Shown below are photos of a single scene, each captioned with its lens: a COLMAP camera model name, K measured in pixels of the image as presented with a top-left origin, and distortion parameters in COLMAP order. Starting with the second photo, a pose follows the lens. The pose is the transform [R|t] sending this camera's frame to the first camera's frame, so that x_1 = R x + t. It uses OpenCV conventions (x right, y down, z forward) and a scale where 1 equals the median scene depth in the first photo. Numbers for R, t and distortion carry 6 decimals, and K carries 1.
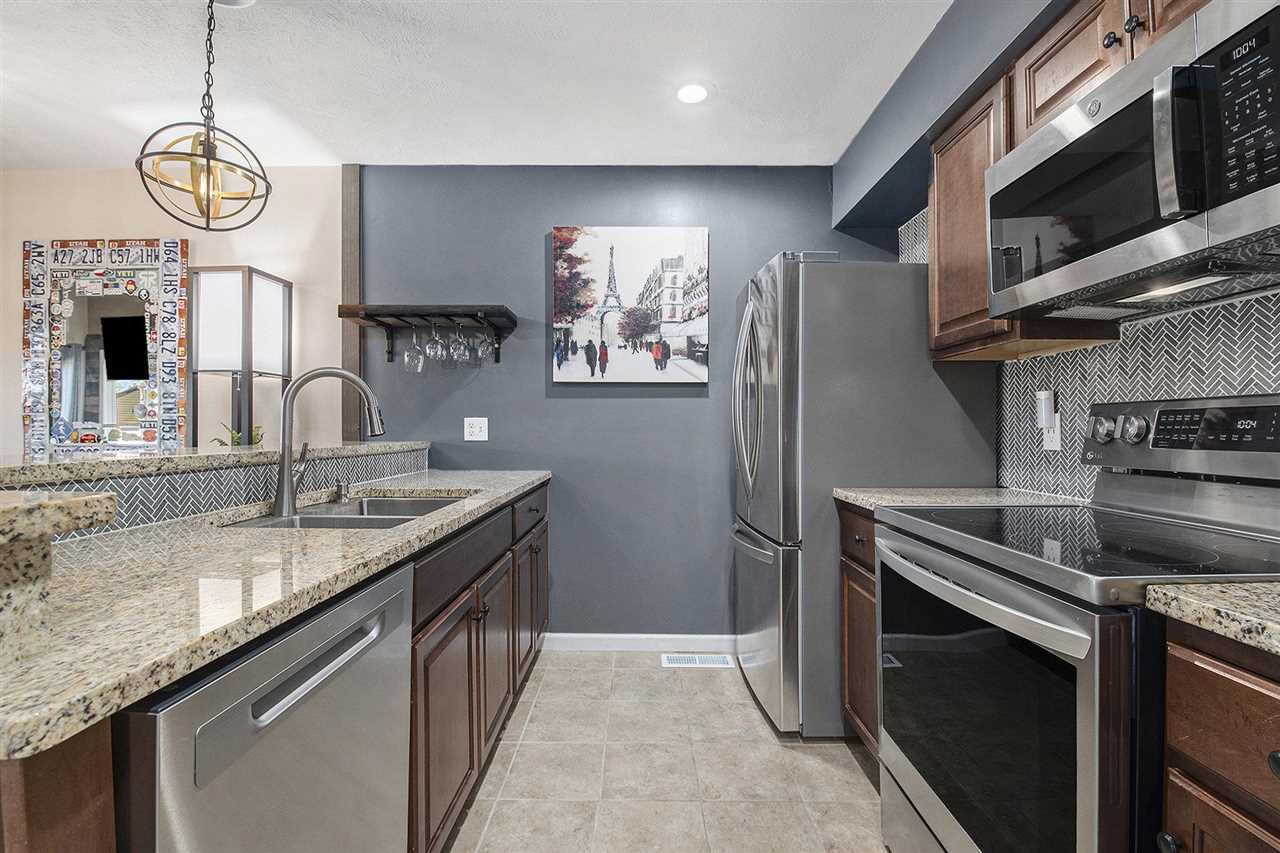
lens RADIAL K [[570.0, 0, 651.1], [0, 570.0, 428.3], [0, 0, 1]] dist [-0.001897, -0.009975]
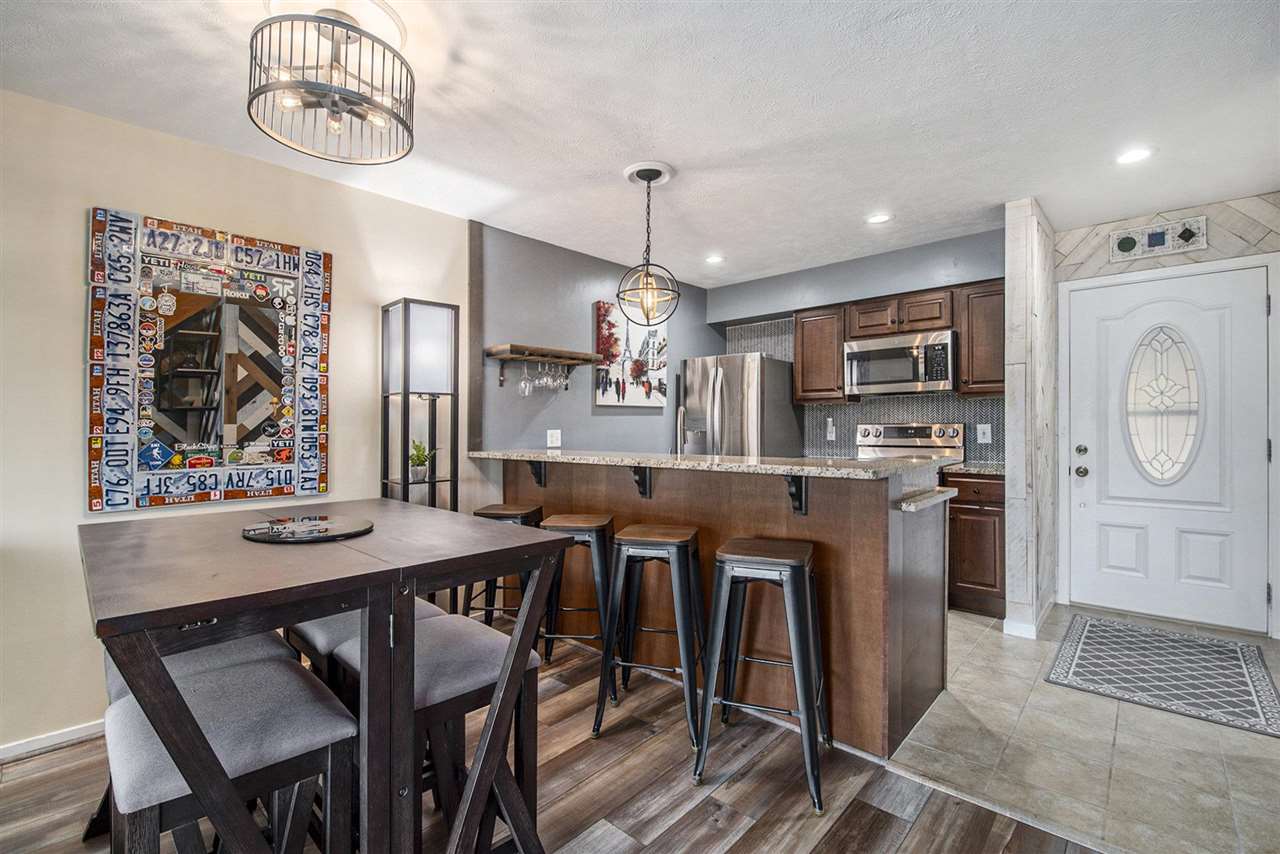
lens RADIAL K [[570.0, 0, 642.5], [0, 570.0, 420.0], [0, 0, 1]] dist [-0.001897, -0.009975]
pose [[0.665389, -0.003833, 0.746487, -1.202426], [0.013048, 0.999894, -0.006497, -0.032309], [-0.746382, 0.014063, 0.665369, -0.060137]]
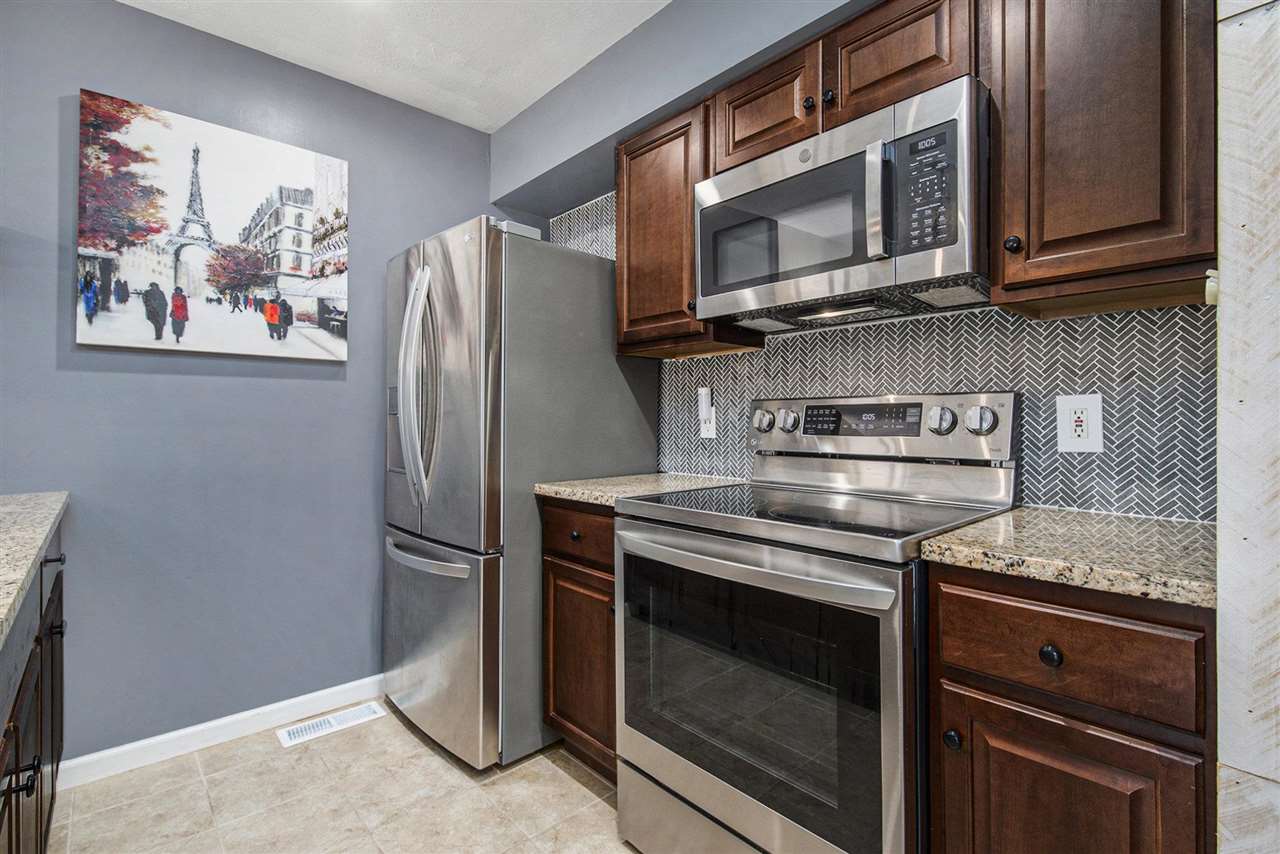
lens RADIAL K [[586.0, 0, 633.0], [0, 586.0, 422.3], [0, 0, 1]] dist [-0.003109, -0.007580]
pose [[0.734443, -0.003060, 0.678663, -0.157089], [0.000684, 0.999993, 0.003769, 0.000579], [-0.678670, -0.002304, 0.734440, 0.147958]]
